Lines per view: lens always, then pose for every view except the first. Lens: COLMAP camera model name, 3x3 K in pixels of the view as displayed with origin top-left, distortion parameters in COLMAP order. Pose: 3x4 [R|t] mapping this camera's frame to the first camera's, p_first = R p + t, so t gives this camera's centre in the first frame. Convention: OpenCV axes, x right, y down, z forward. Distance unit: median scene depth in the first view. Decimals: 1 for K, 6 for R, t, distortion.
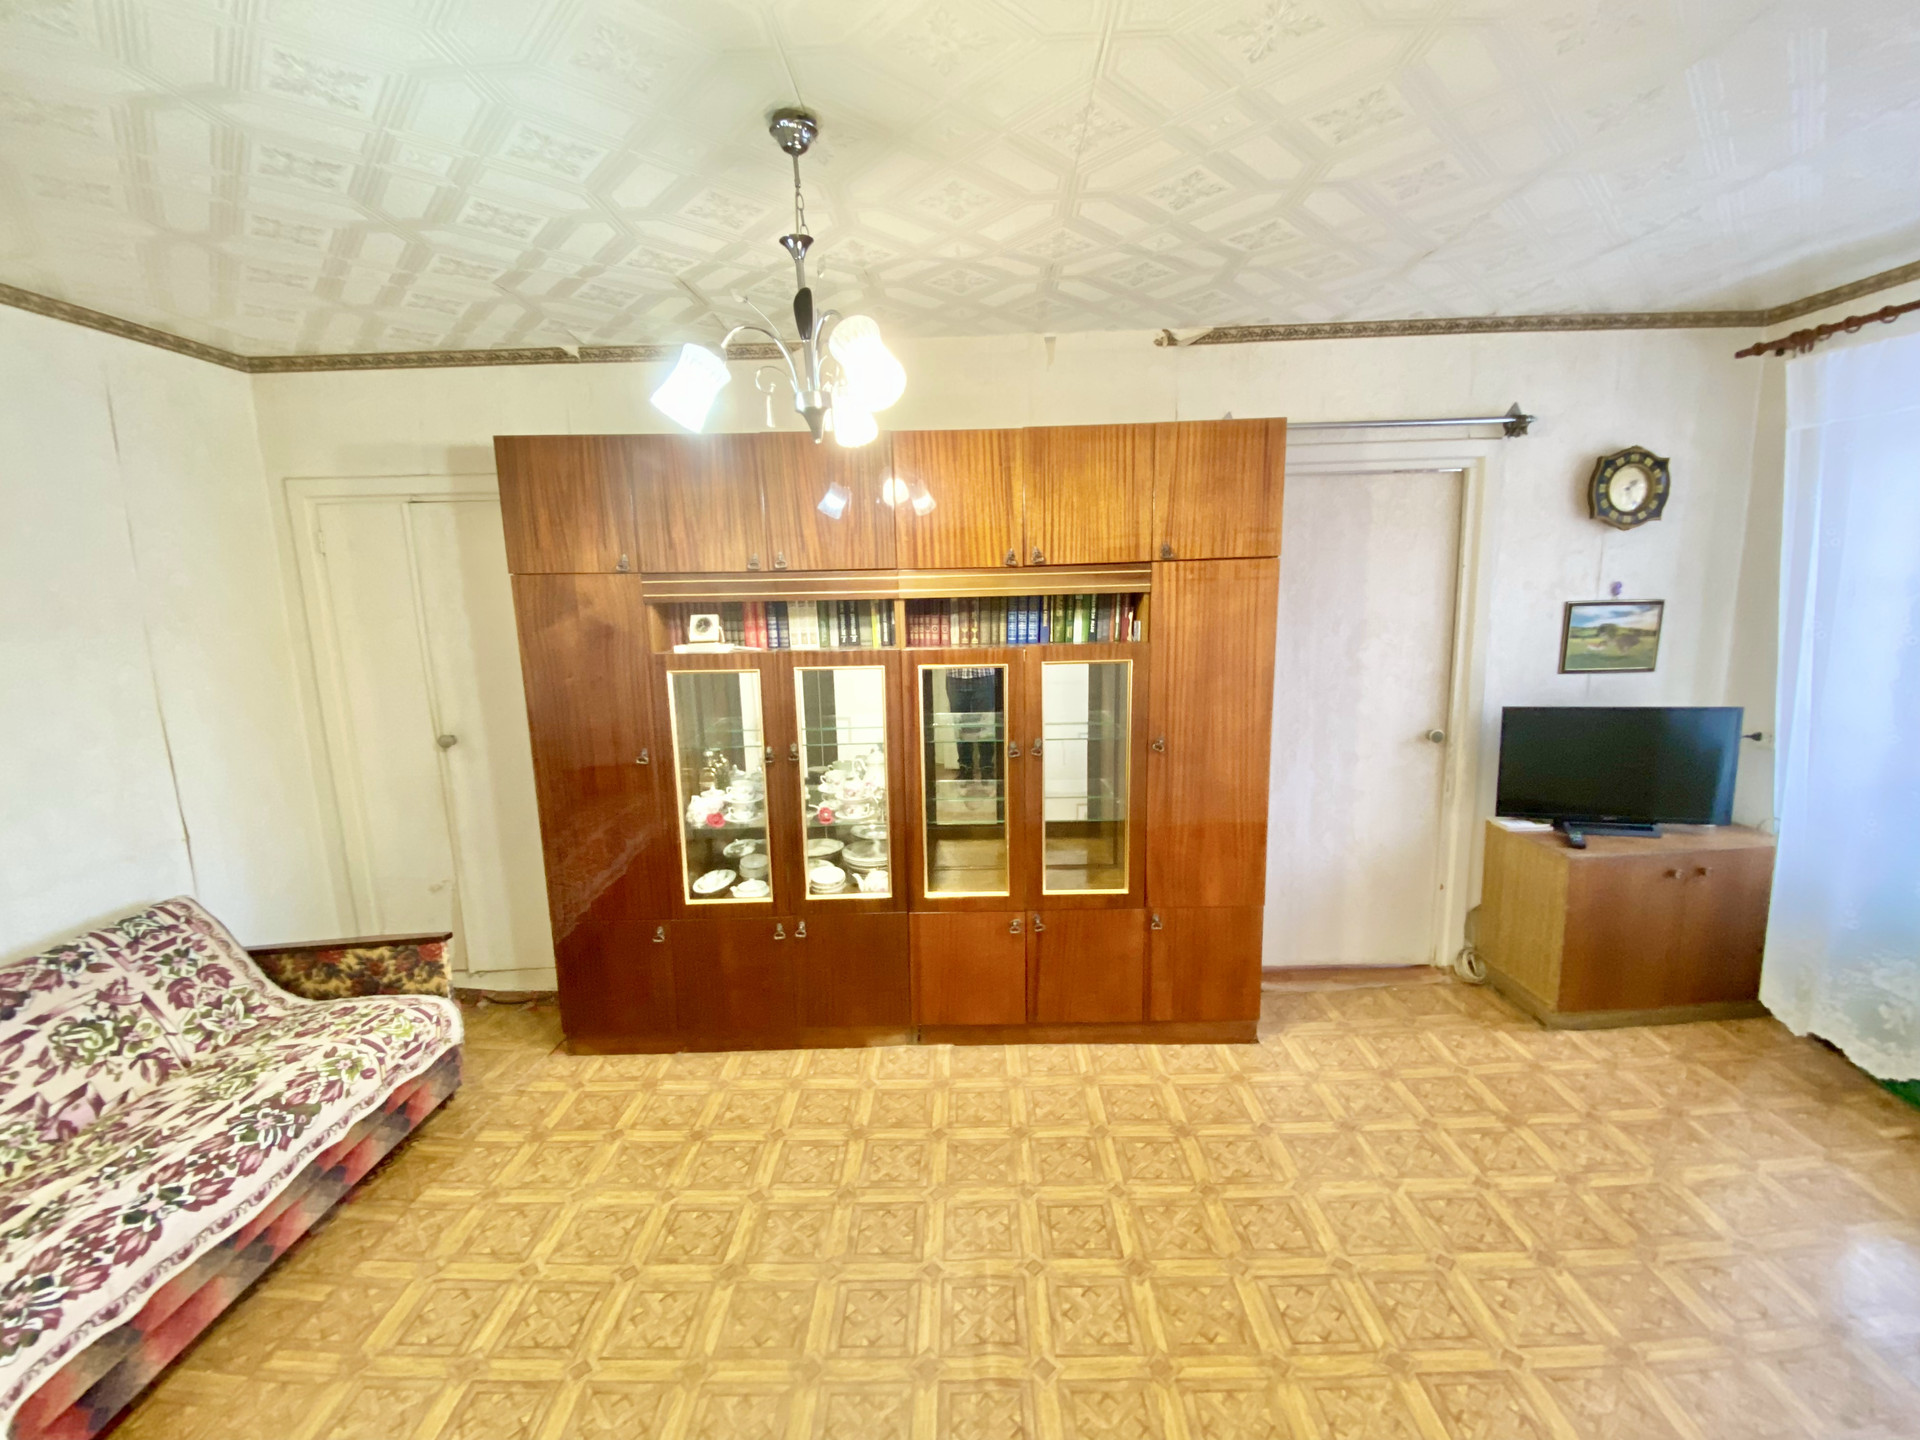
lens RADIAL K [[774.5, 0, 958.7], [0, 774.5, 720.4], [0, 0, 1]] dist [0.022596, -0.021070]
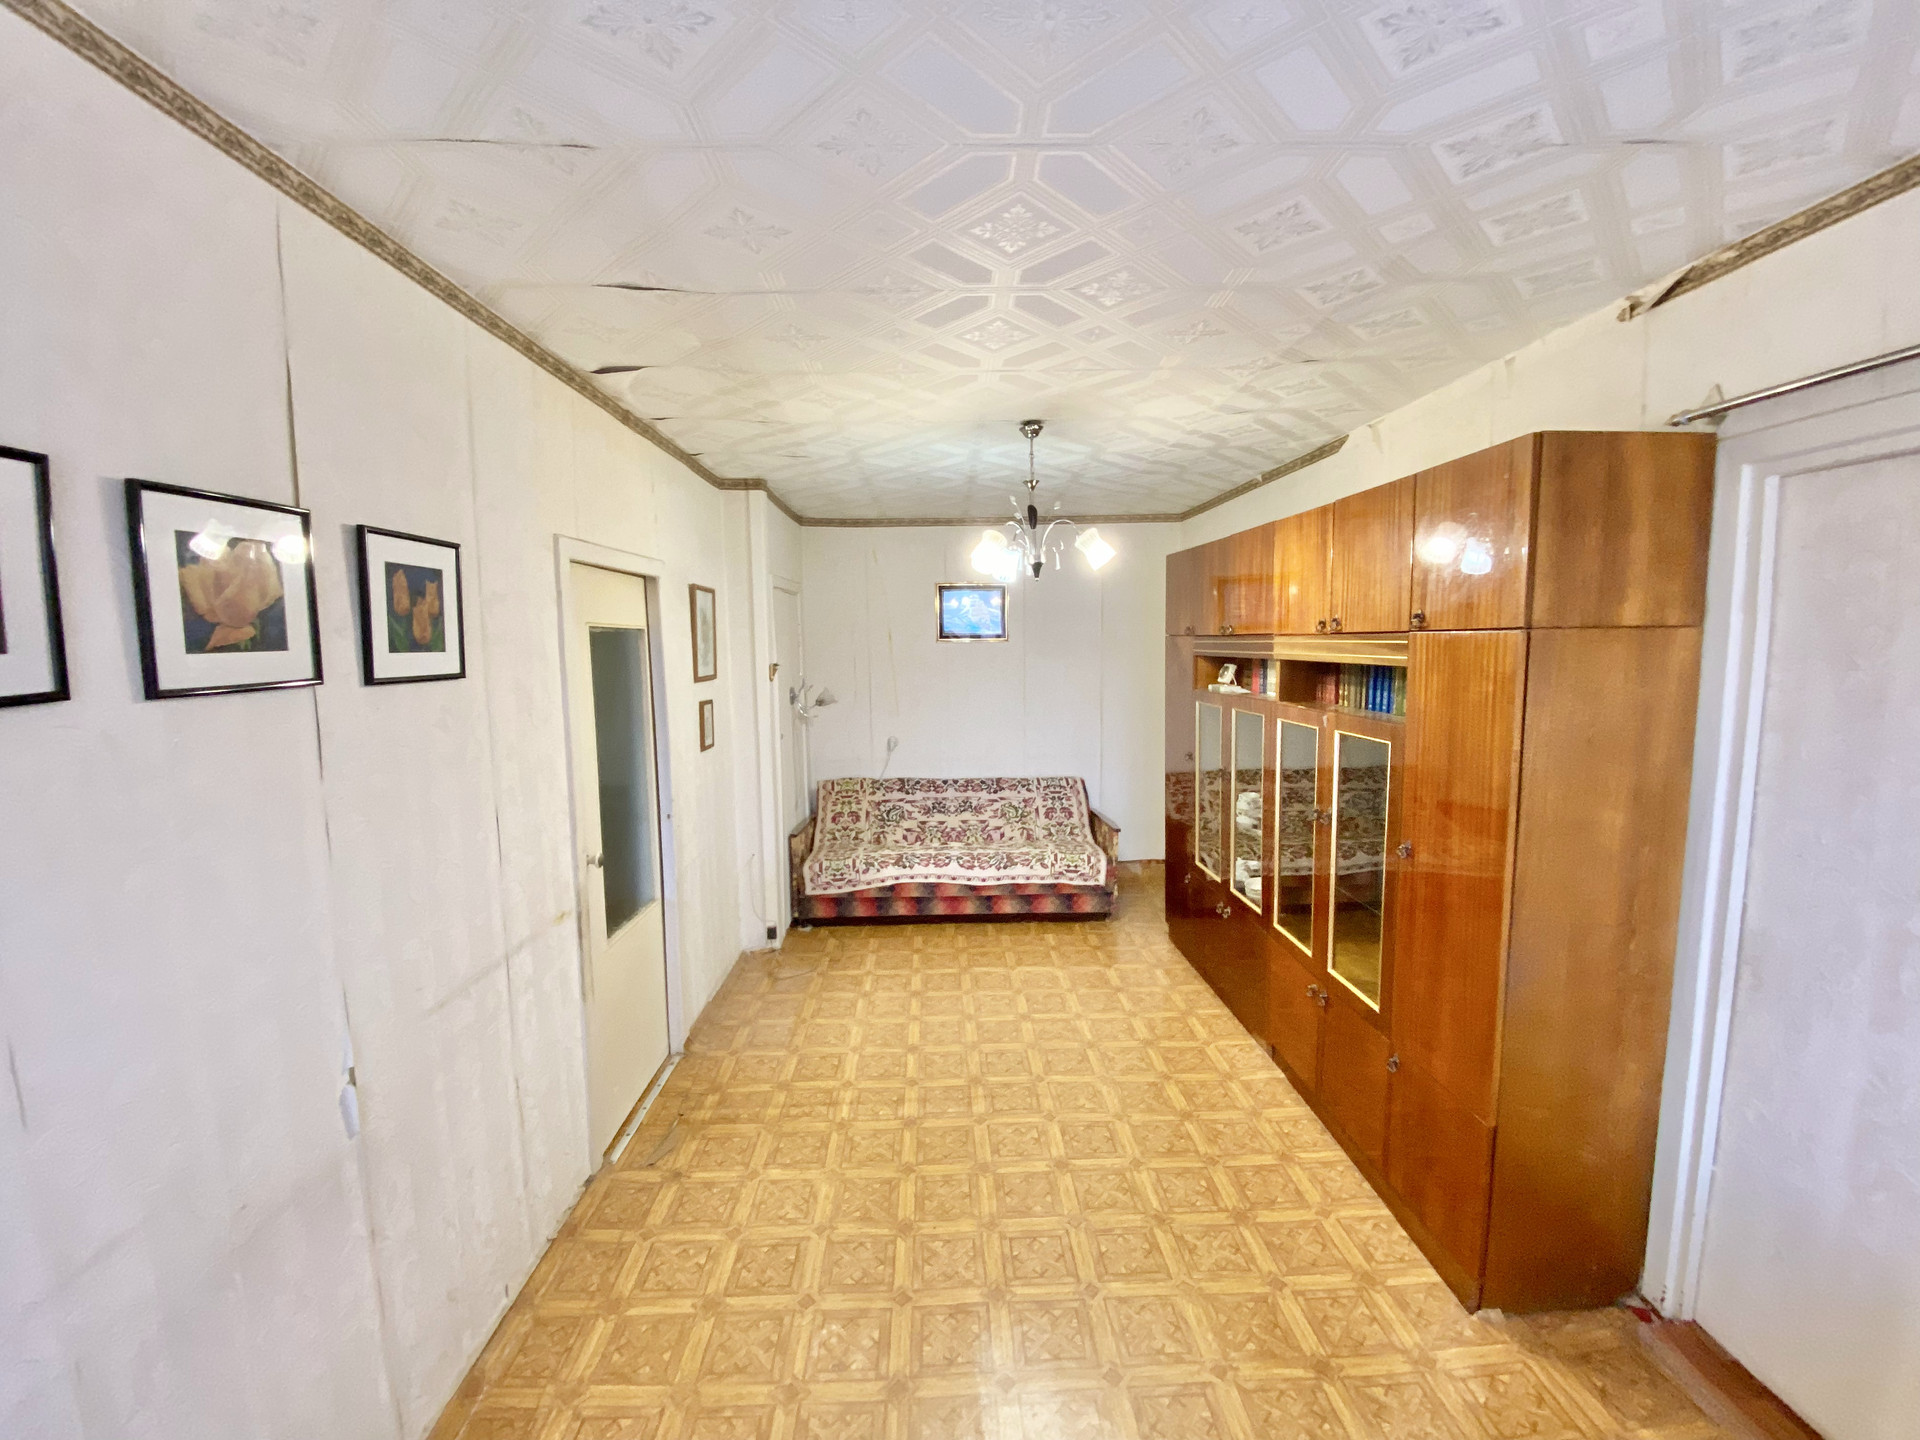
lens RADIAL K [[774.5, 0, 960.3], [0, 774.5, 718.4], [0, 0, 1]] dist [0.022596, -0.021070]
pose [[0.050839, 0.126144, -0.990708, 1.087201], [-0.151641, 0.981464, 0.117186, -0.136481], [0.987127, 0.144274, 0.069026, 0.468083]]
